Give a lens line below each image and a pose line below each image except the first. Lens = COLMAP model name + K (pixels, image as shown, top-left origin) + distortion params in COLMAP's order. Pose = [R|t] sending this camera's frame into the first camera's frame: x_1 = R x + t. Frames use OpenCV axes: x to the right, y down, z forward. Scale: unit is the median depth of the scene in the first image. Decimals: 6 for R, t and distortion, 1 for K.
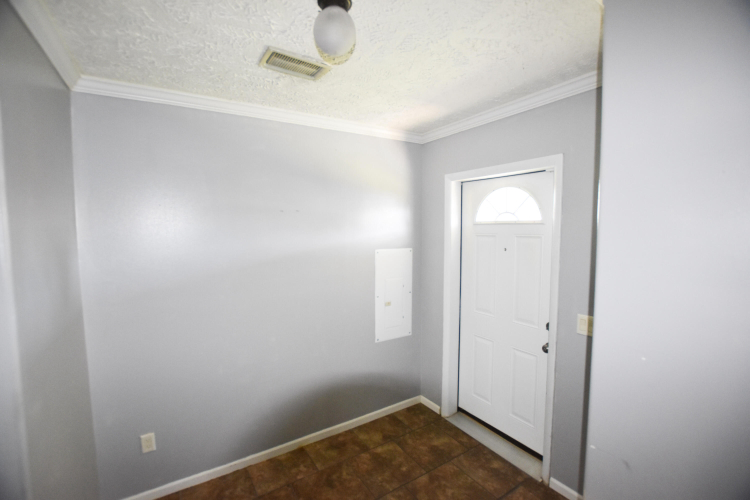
lens RADIAL K [[331.7, 0, 374.8], [0, 331.7, 251.8], [0, 0, 1]] dist [-0.031305, 0.005649]
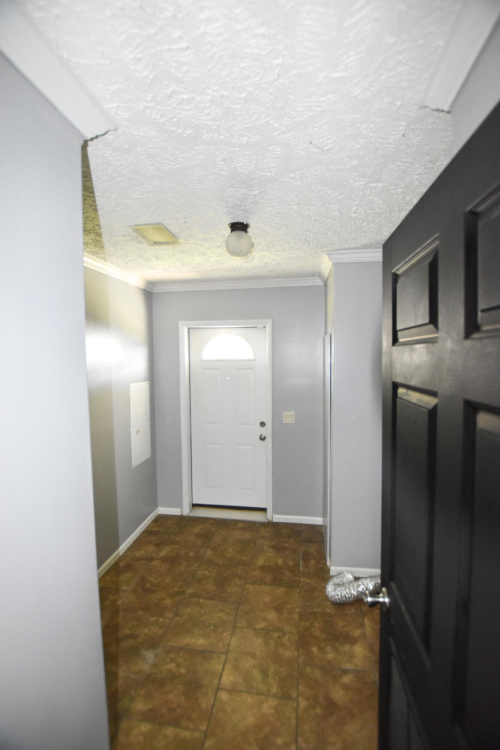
lens RADIAL K [[331.7, 0, 250.0], [0, 331.7, 375.0], [0, 0, 1]] dist [-0.031305, 0.005649]
pose [[0.662362, -0.041049, 0.748058, -0.608222], [0.059302, 0.998238, 0.002268, -0.017240], [-0.746833, 0.042859, 0.663629, -0.037027]]
